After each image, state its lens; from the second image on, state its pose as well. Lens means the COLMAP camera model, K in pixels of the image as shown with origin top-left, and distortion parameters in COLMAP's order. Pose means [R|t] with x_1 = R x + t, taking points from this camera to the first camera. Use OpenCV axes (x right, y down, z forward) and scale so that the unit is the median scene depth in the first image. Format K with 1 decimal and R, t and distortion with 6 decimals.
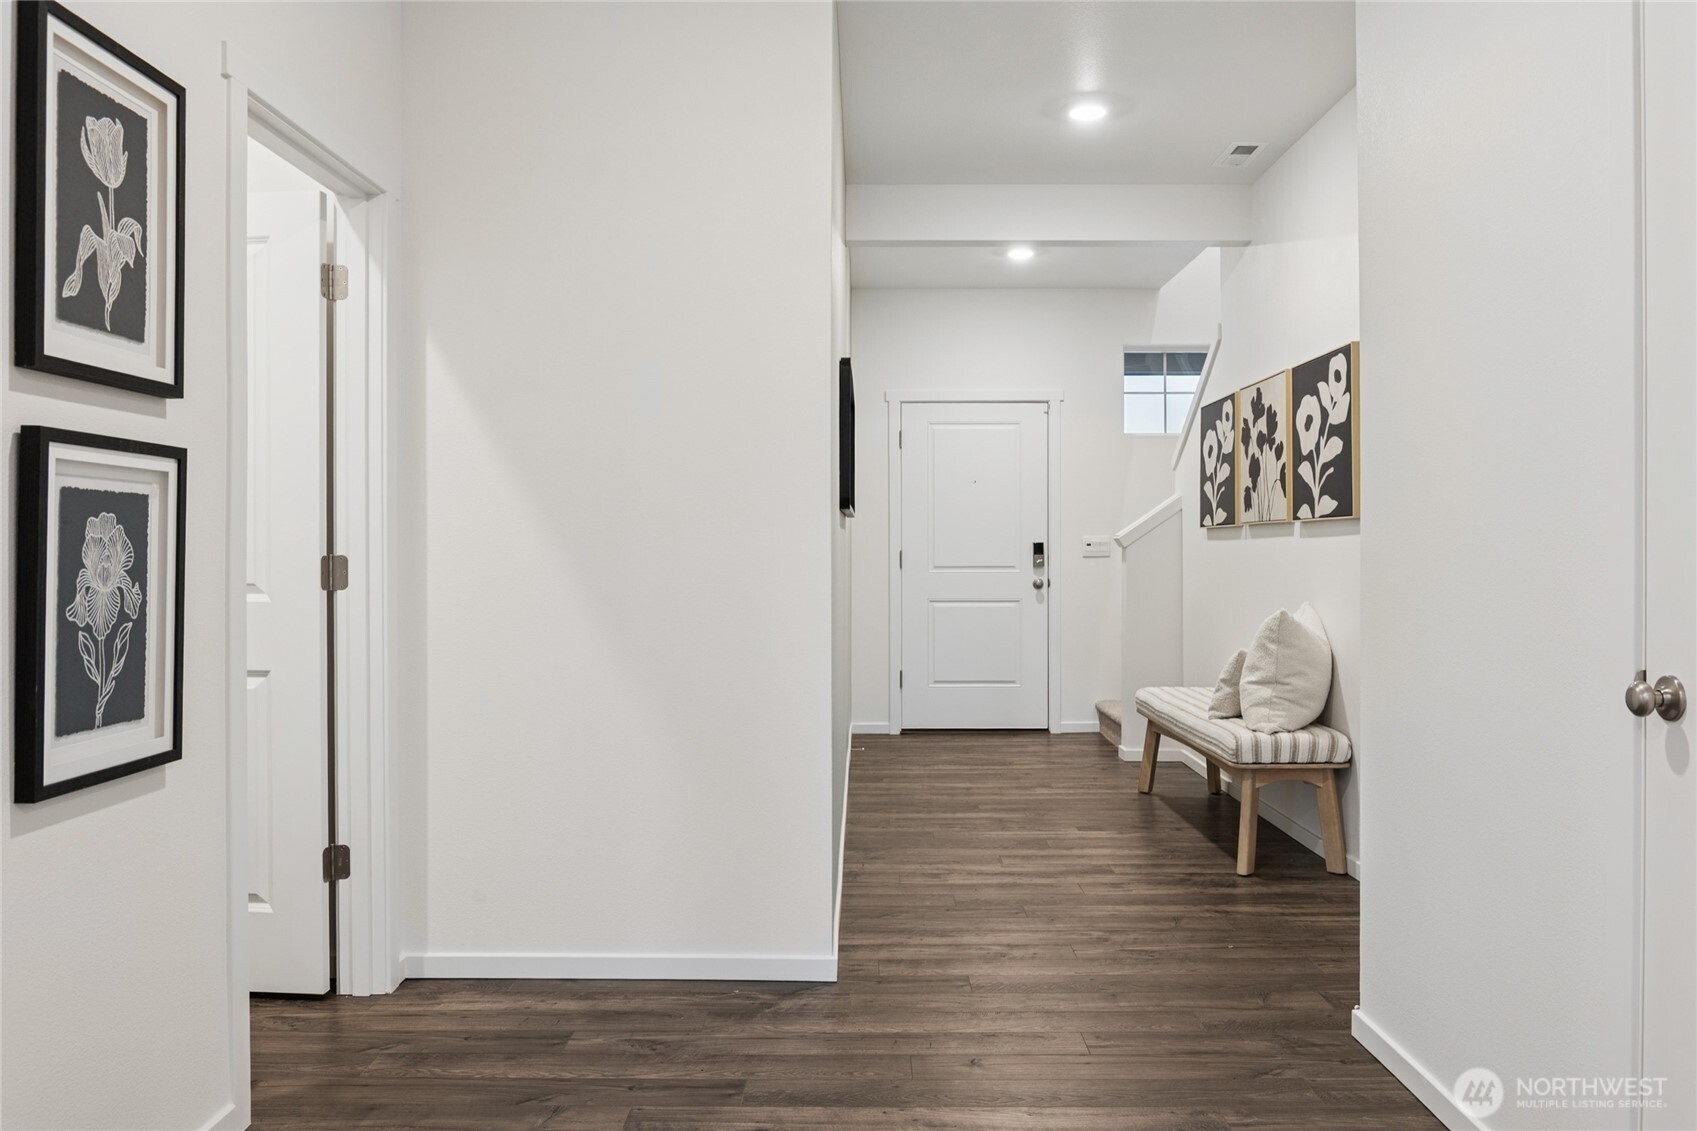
lens RADIAL K [[1248.9, 0, 841.7], [0, 1248.9, 555.7], [0, 0, 1]] dist [-0.010696, -0.005243]
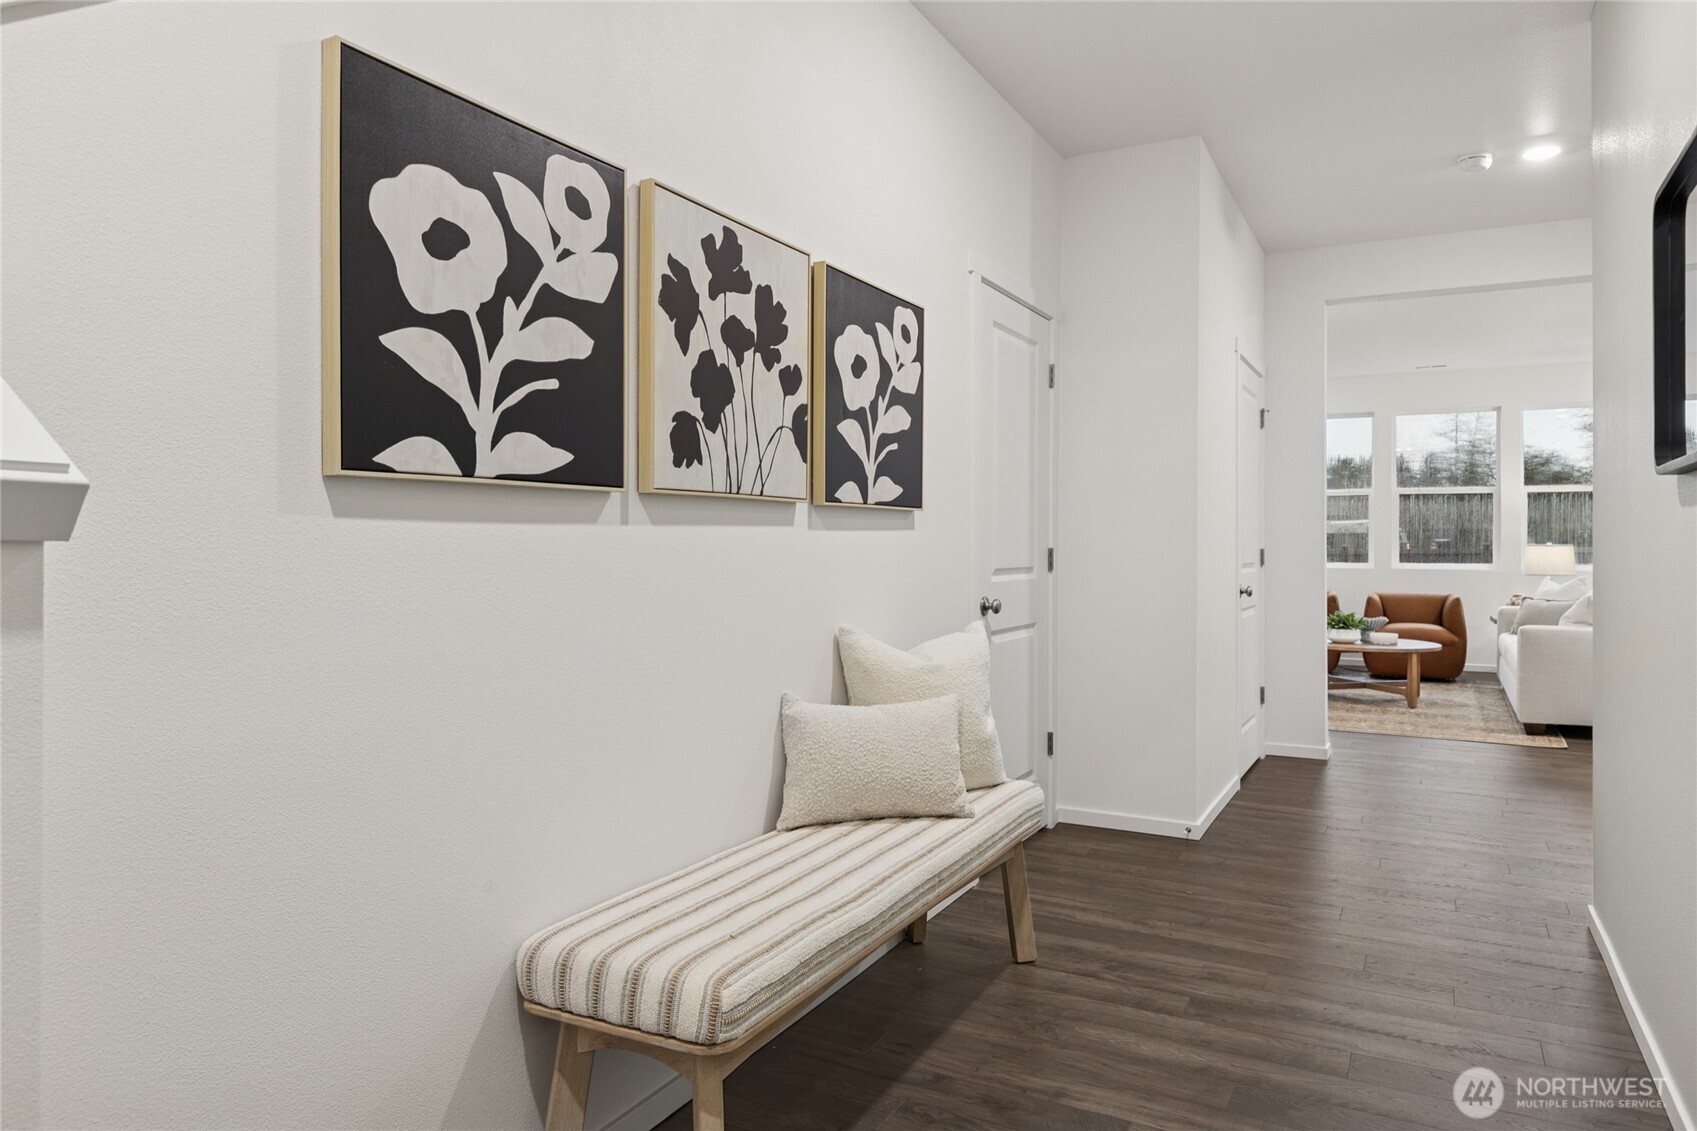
lens RADIAL K [[1083.0, 0, 875.0], [0, 1083.0, 540.4], [0, 0, 1]] dist [0.026371, 0.001127]
pose [[-0.896967, 0.001259, 0.442096, 0.100847], [0.001816, 0.999998, 0.000837, -0.009858], [-0.442094, 0.001553, -0.896967, 1.596857]]
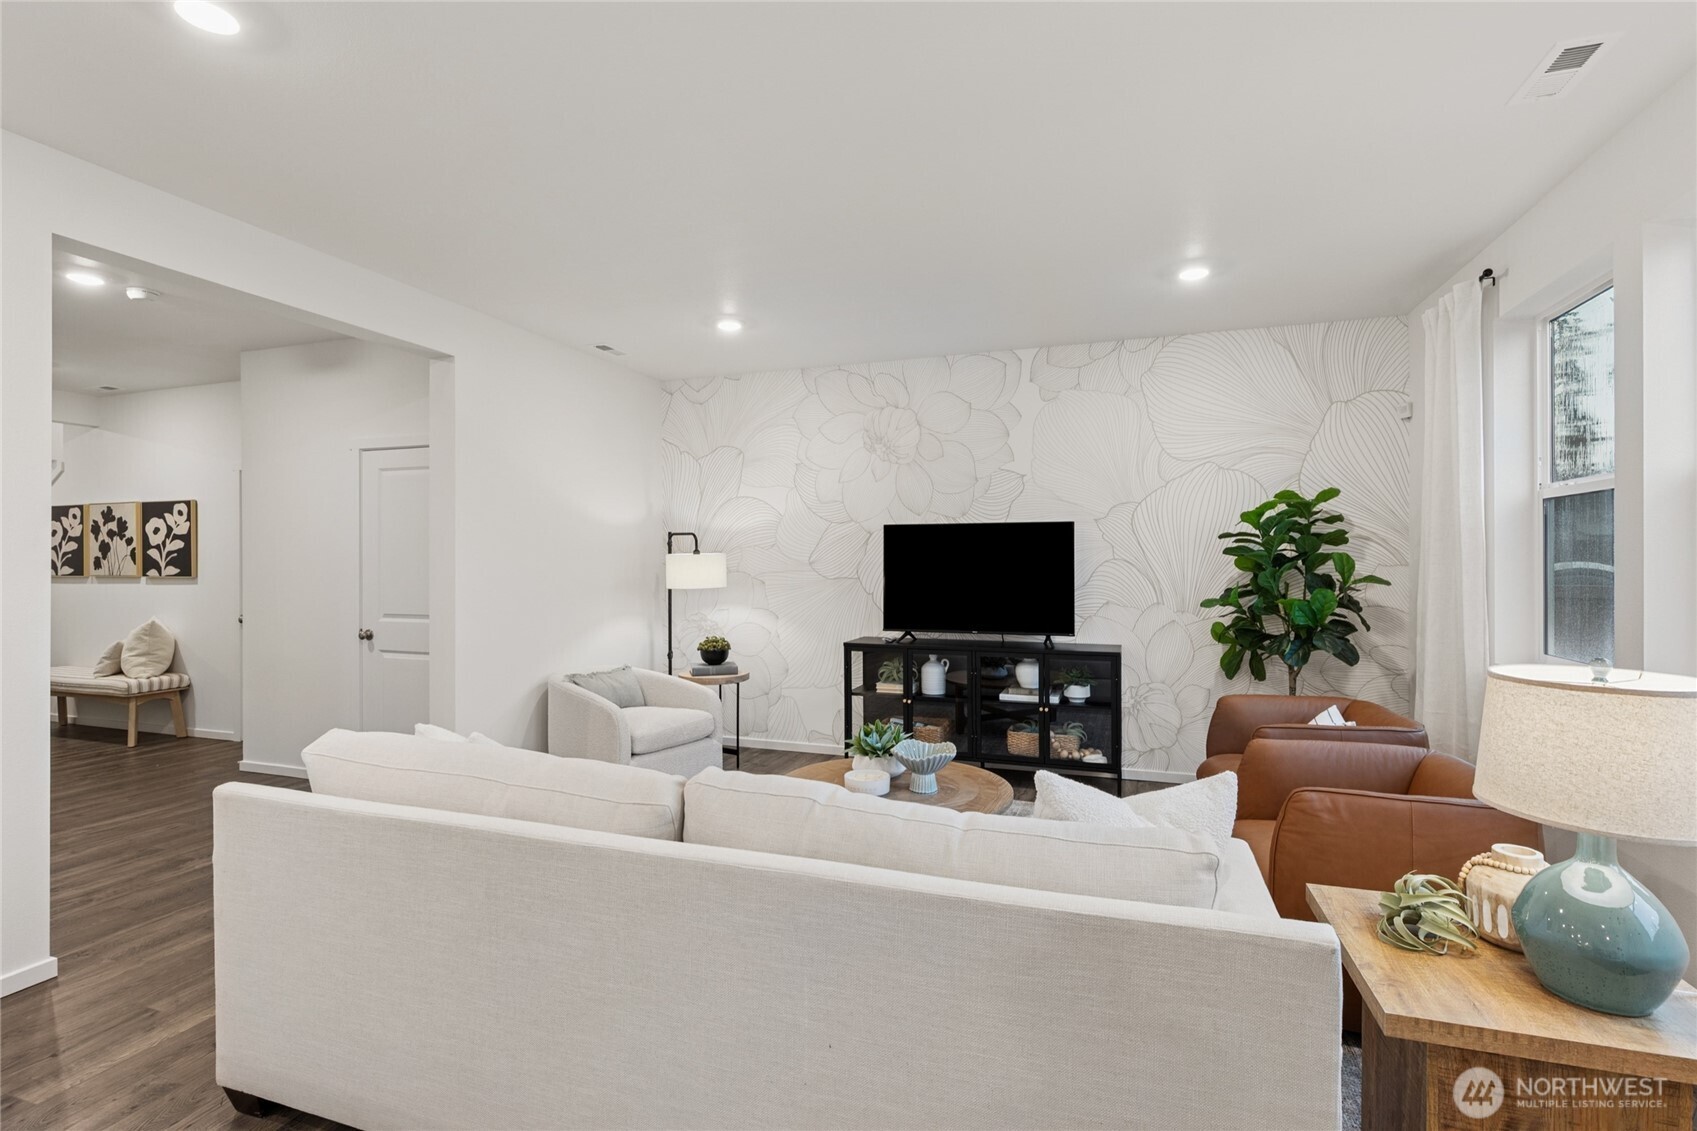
lens RADIAL K [[772.4, 0, 853.9], [0, 772.4, 559.7], [0, 0, 1]] dist [0.005999, -0.000828]
pose [[0.311946, 0.001135, 0.950099, -0.523650], [0.005389, 0.999981, -0.002964, -0.049091], [-0.950085, 0.006044, 0.311934, -0.551594]]
